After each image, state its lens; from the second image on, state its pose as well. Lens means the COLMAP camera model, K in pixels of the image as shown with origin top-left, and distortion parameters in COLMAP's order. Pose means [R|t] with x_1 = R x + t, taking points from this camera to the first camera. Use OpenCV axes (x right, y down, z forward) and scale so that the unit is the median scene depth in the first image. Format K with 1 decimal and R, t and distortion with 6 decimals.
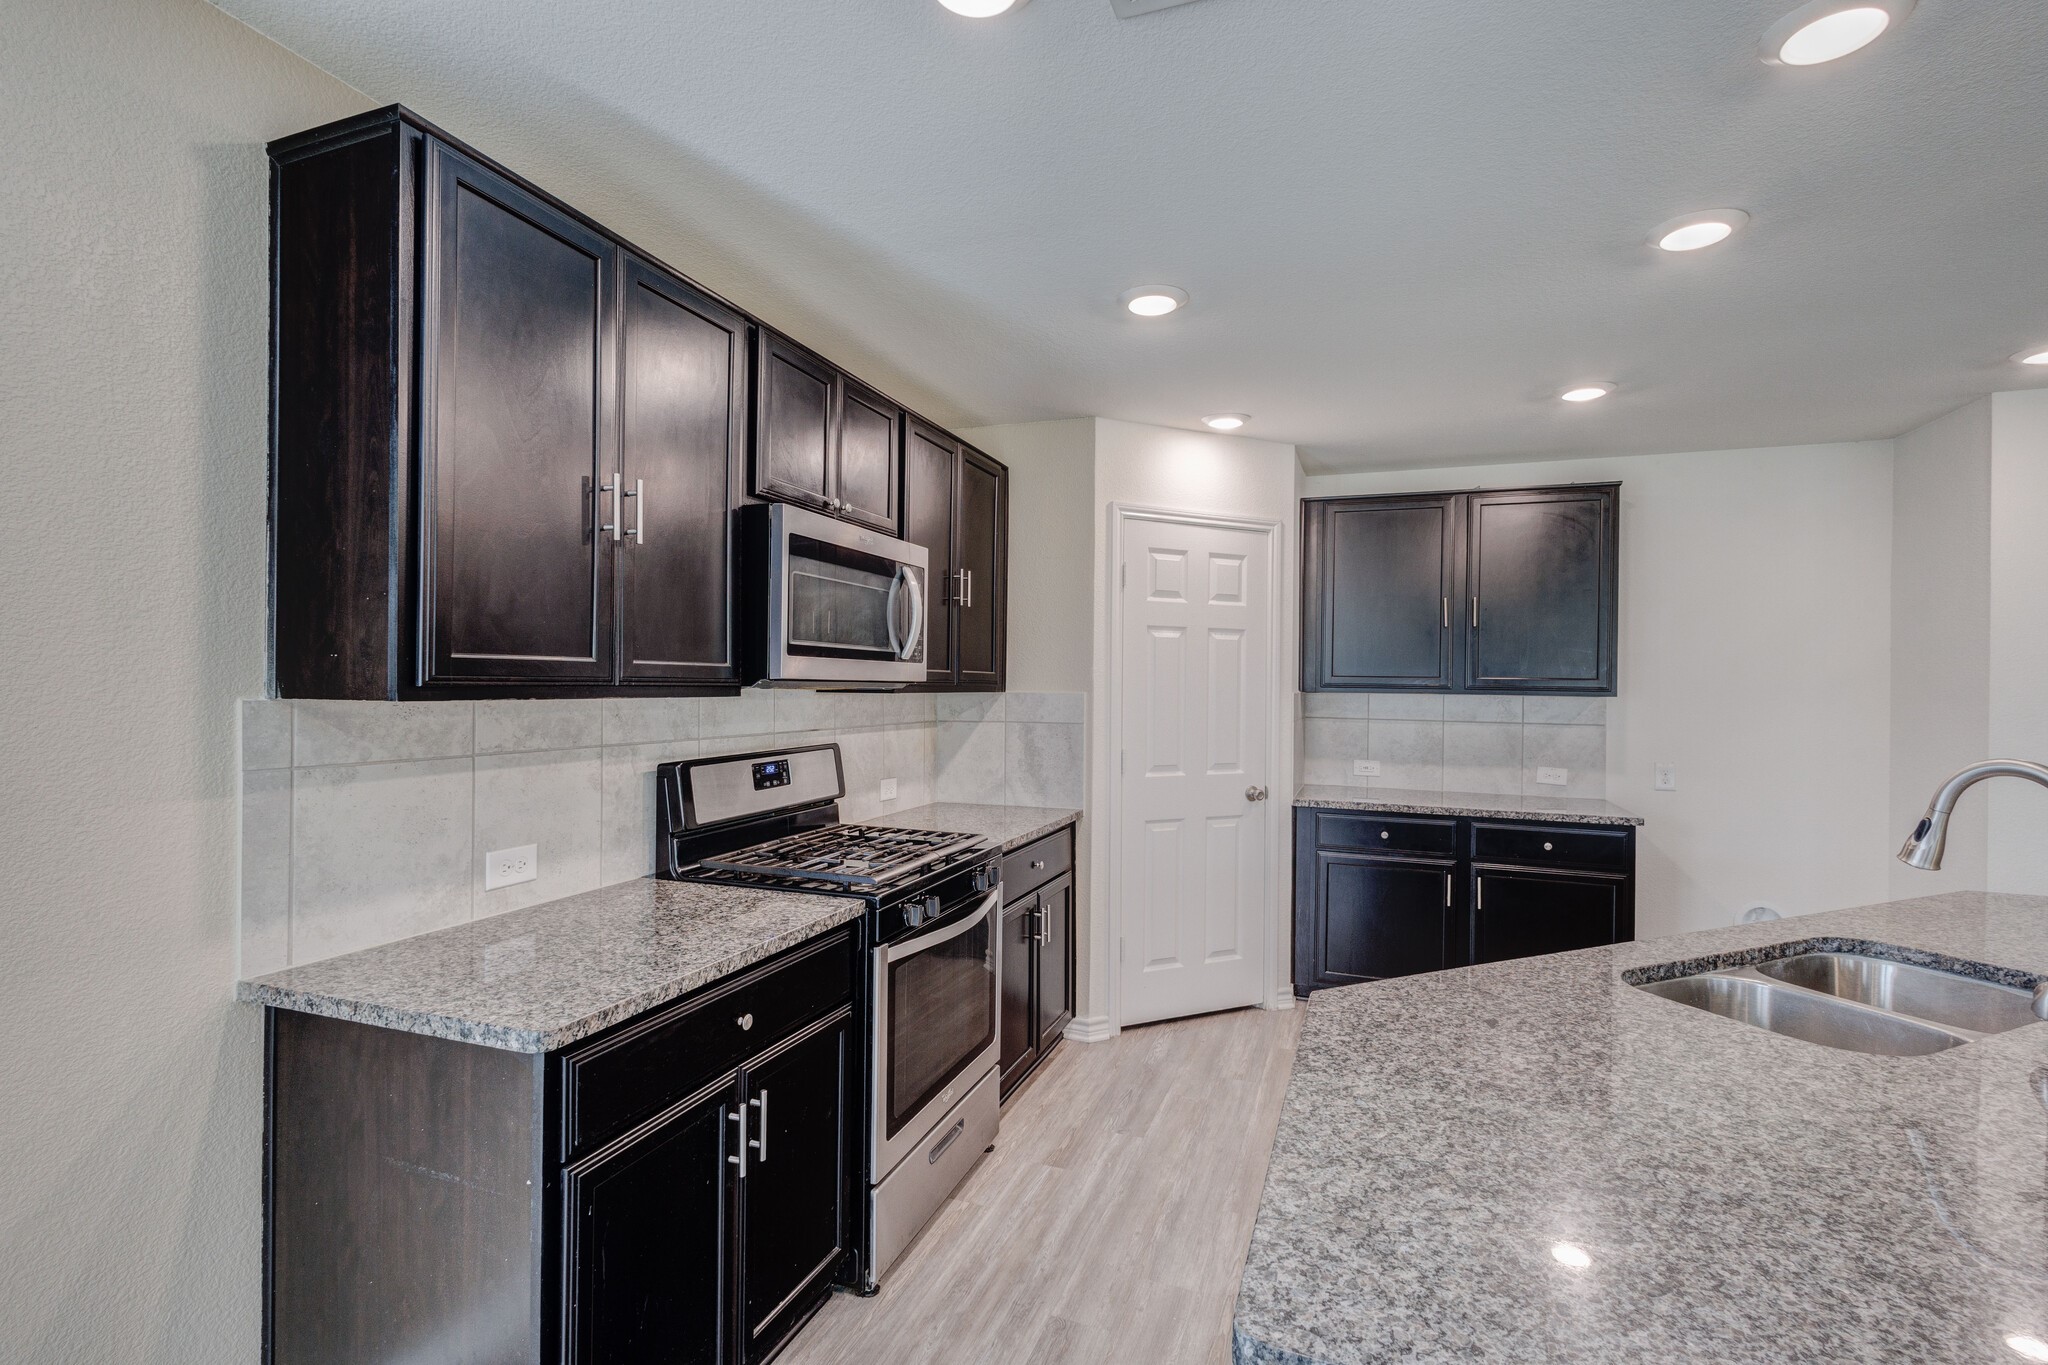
lens RADIAL K [[943.1, 0, 1020.2], [0, 943.1, 687.6], [0, 0, 1]] dist [0.008384, -0.003842]
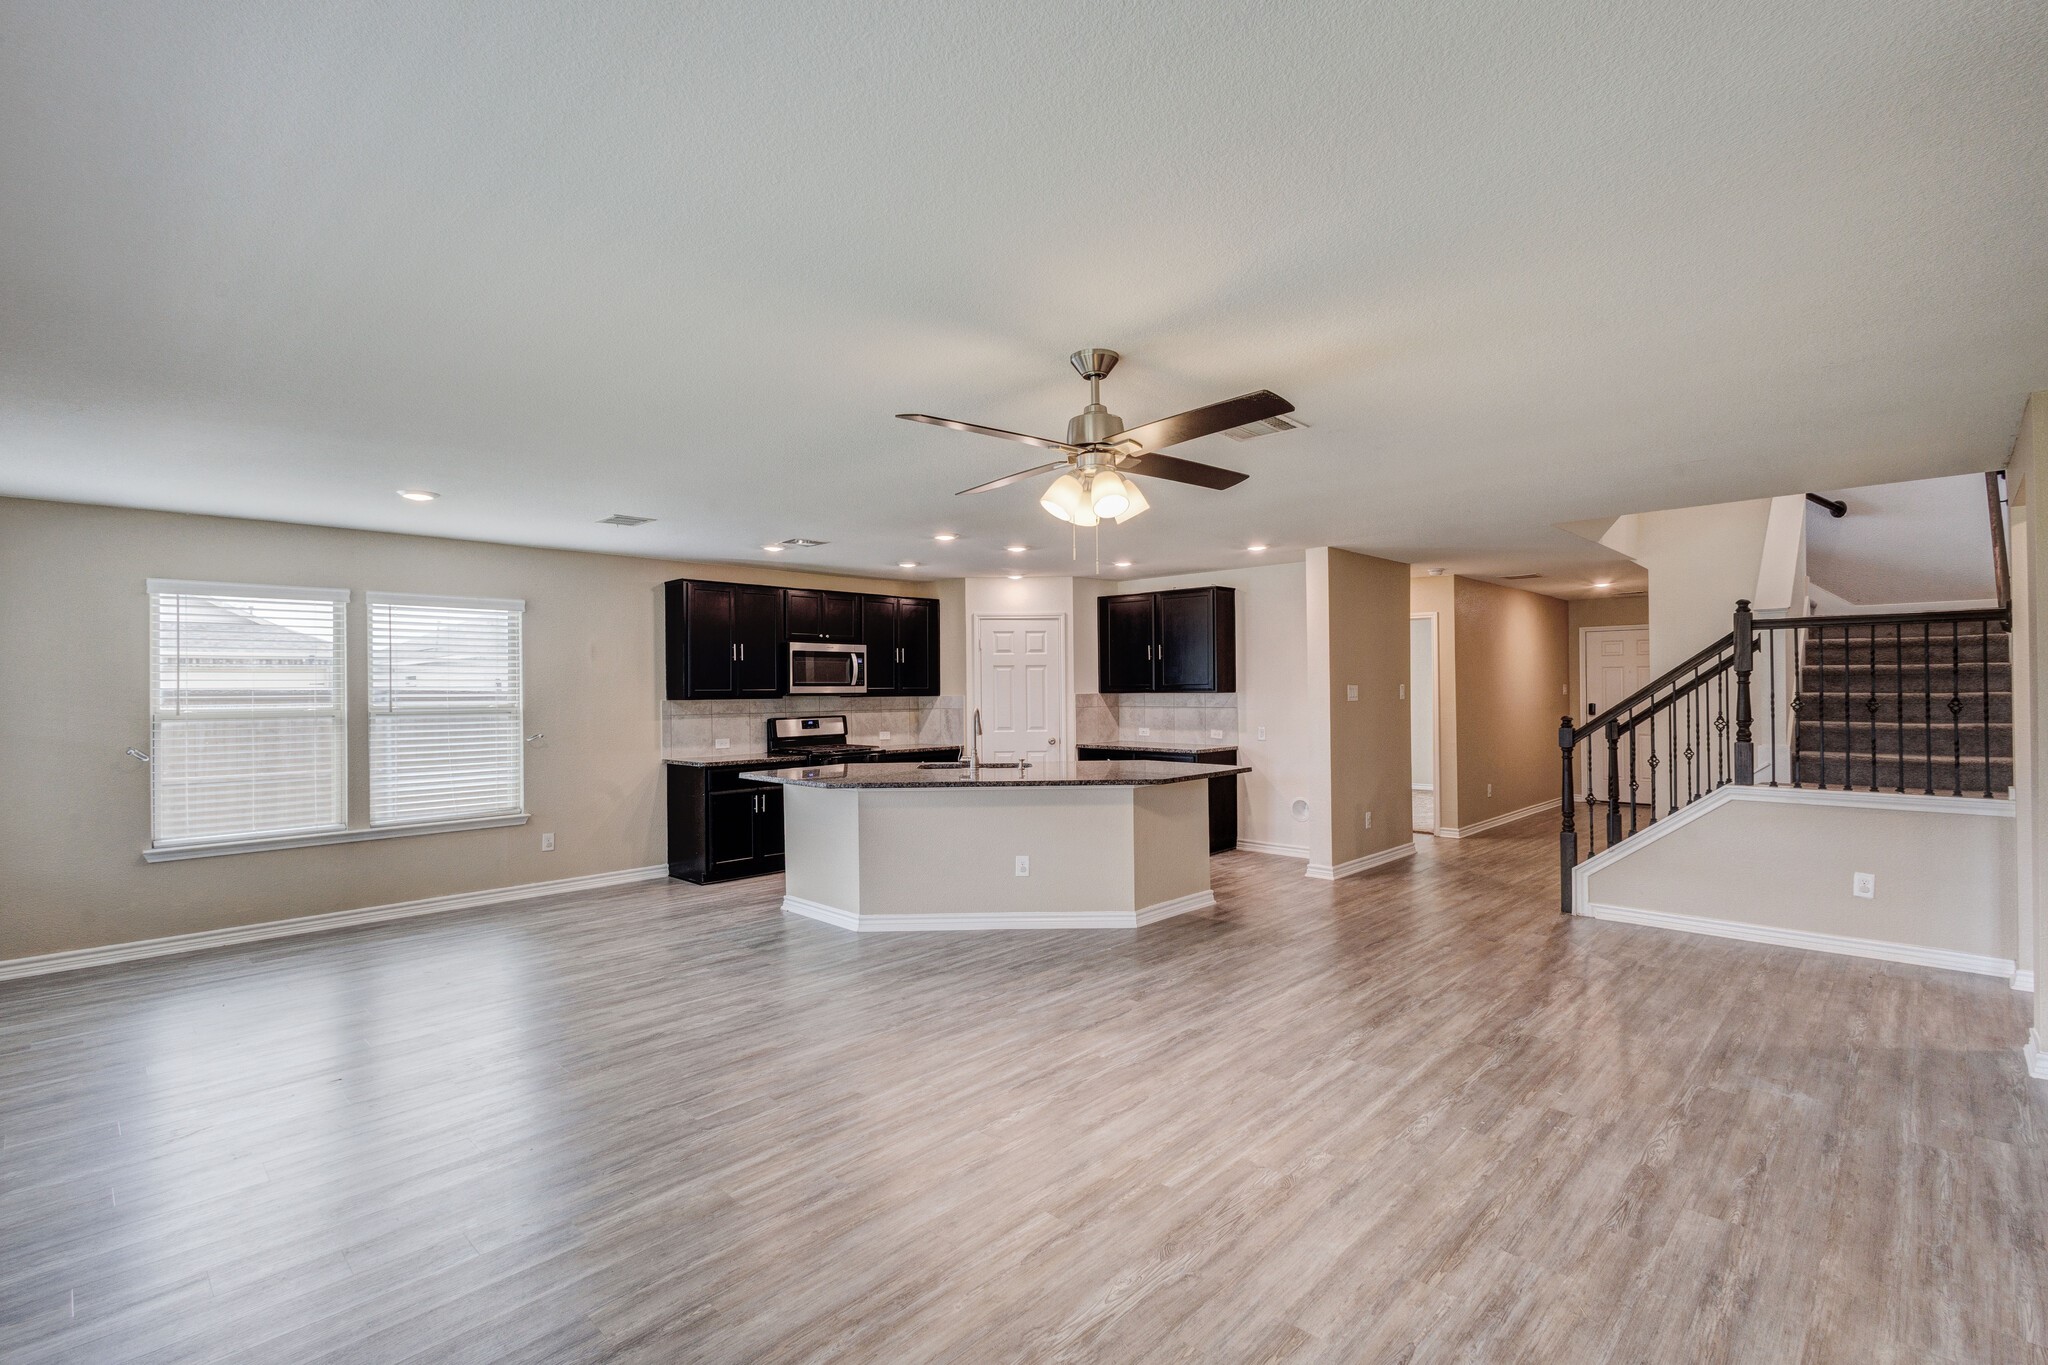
lens RADIAL K [[943.1, 0, 1025.3], [0, 943.1, 676.4], [0, 0, 1]] dist [0.008384, -0.003842]
pose [[0.919231, -0.025667, -0.392880, 1.183835], [0.018248, 0.999578, -0.022606, 0.014131], [0.393295, 0.013610, 0.919312, -1.148684]]
